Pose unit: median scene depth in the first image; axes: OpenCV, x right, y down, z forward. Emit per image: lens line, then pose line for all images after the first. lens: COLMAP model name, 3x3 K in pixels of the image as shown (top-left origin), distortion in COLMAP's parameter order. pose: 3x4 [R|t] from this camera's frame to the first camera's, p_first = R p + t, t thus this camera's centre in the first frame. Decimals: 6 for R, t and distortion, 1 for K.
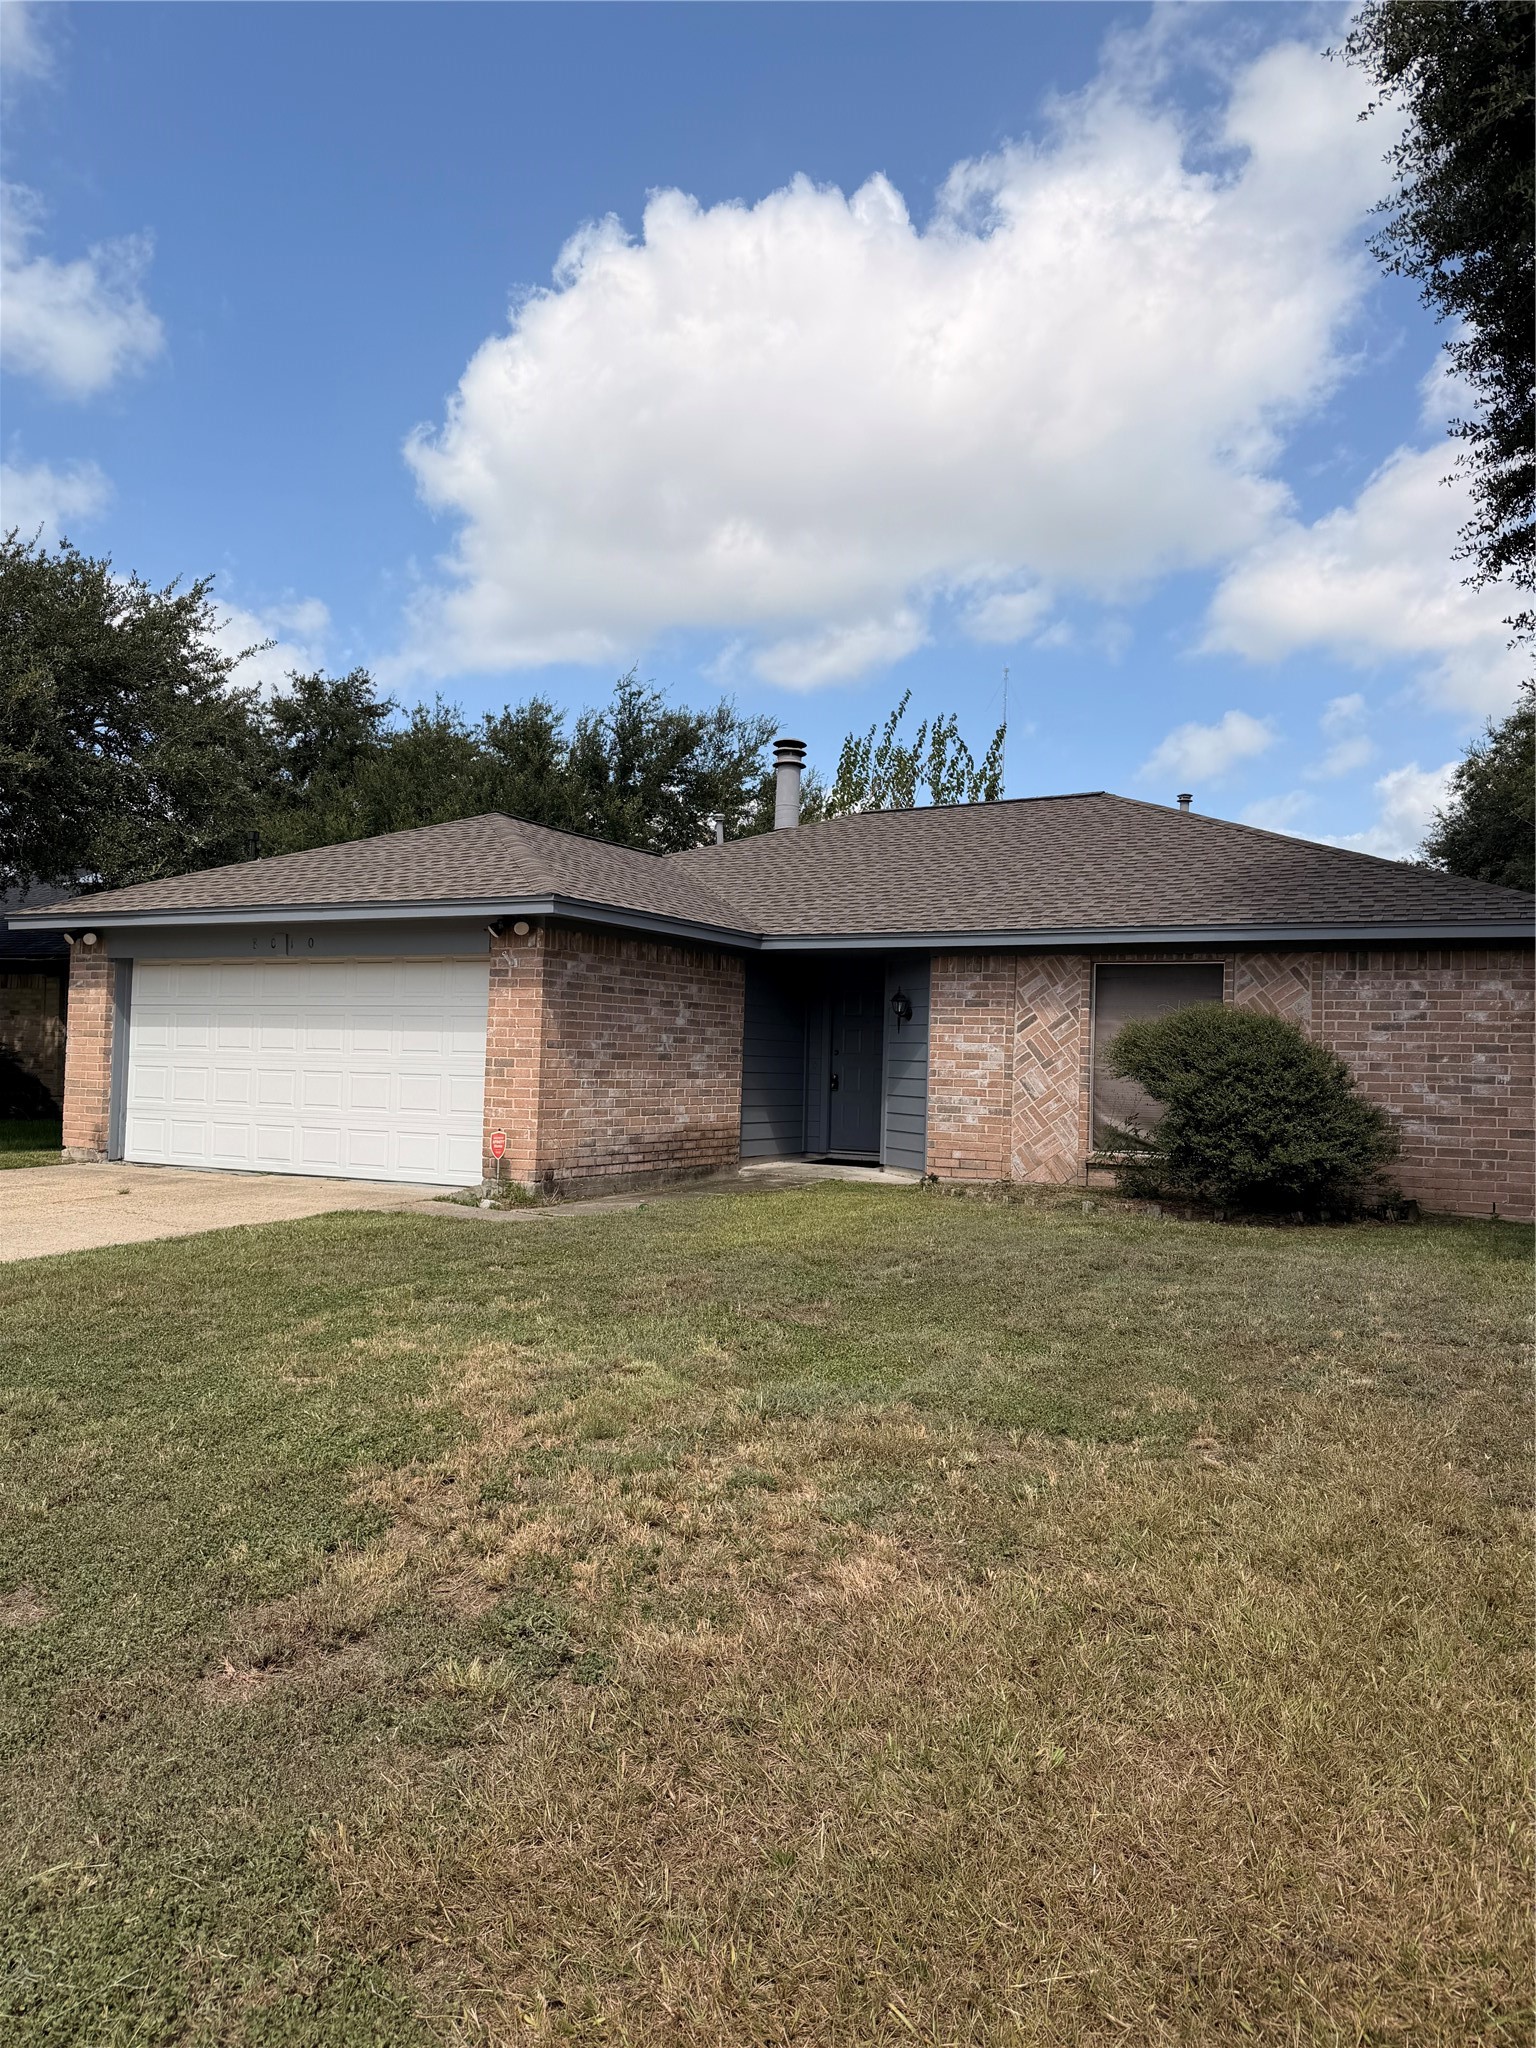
lens RADIAL K [[1462.4, 0, 753.3], [0, 1462.4, 1029.3], [0, 0, 1]] dist [0.036283, -0.048914]
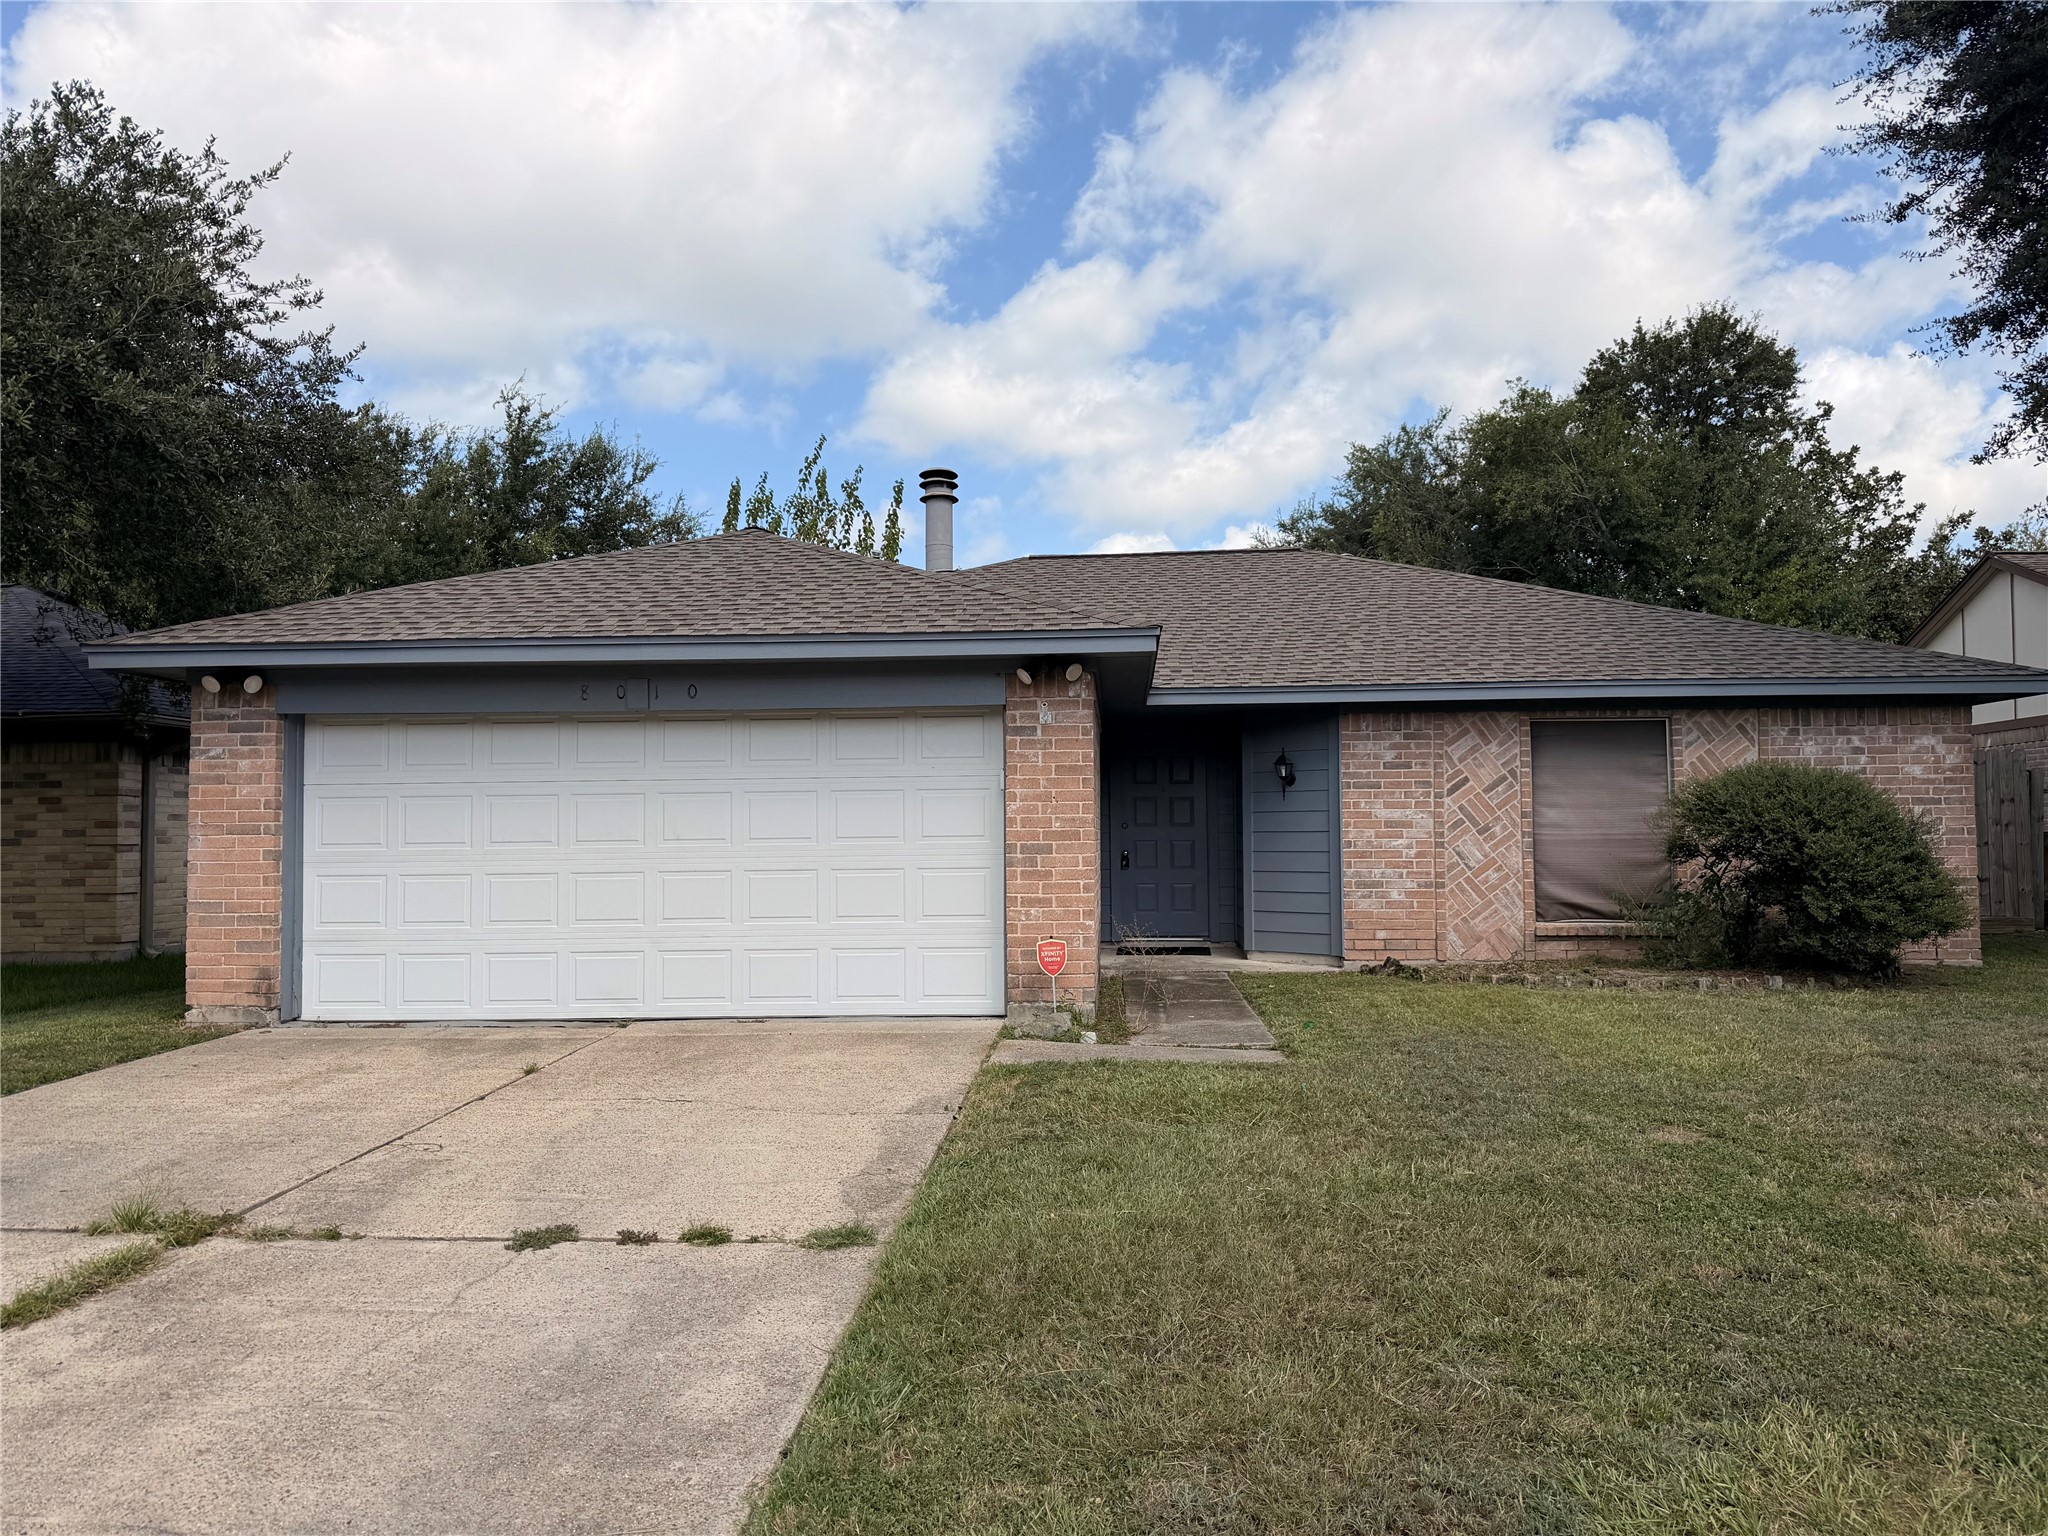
lens RADIAL K [[1462.4, 0, 1028.6], [0, 1462.4, 772.6], [0, 0, 1]] dist [0.036283, -0.048914]
pose [[0.906774, -0.013568, 0.421398, -0.441599], [0.022815, 0.999597, -0.016909, -0.003320], [-0.420999, 0.024947, 0.906718, 0.282105]]
